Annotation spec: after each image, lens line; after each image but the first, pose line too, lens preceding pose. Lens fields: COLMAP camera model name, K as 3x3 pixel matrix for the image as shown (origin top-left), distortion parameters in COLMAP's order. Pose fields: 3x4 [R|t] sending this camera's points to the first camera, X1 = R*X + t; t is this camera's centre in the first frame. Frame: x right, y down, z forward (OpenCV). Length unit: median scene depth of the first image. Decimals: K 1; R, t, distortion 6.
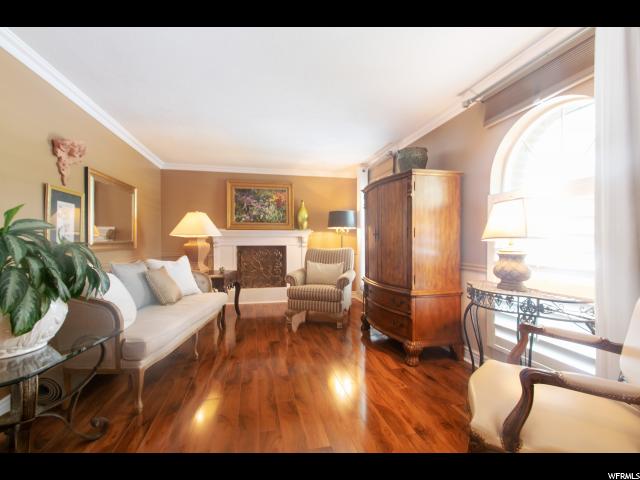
lens RADIAL K [[299.6, 0, 320.0], [0, 299.6, 240.0], [0, 0, 1]] dist [-0.001869, -0.000473]
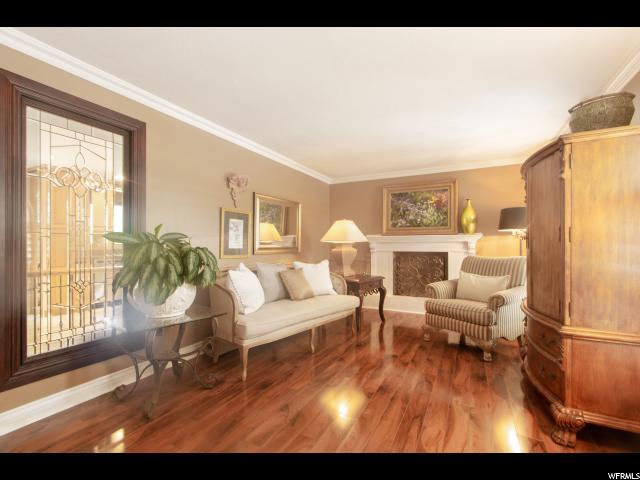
lens RADIAL K [[299.6, 0, 320.0], [0, 299.6, 240.0], [0, 0, 1]] dist [-0.001869, -0.000473]
pose [[0.744258, -0.010680, -0.667807, 0.252407], [-0.001154, 0.999850, -0.017276, -0.001506], [0.667891, 0.013628, 0.744134, 0.128559]]
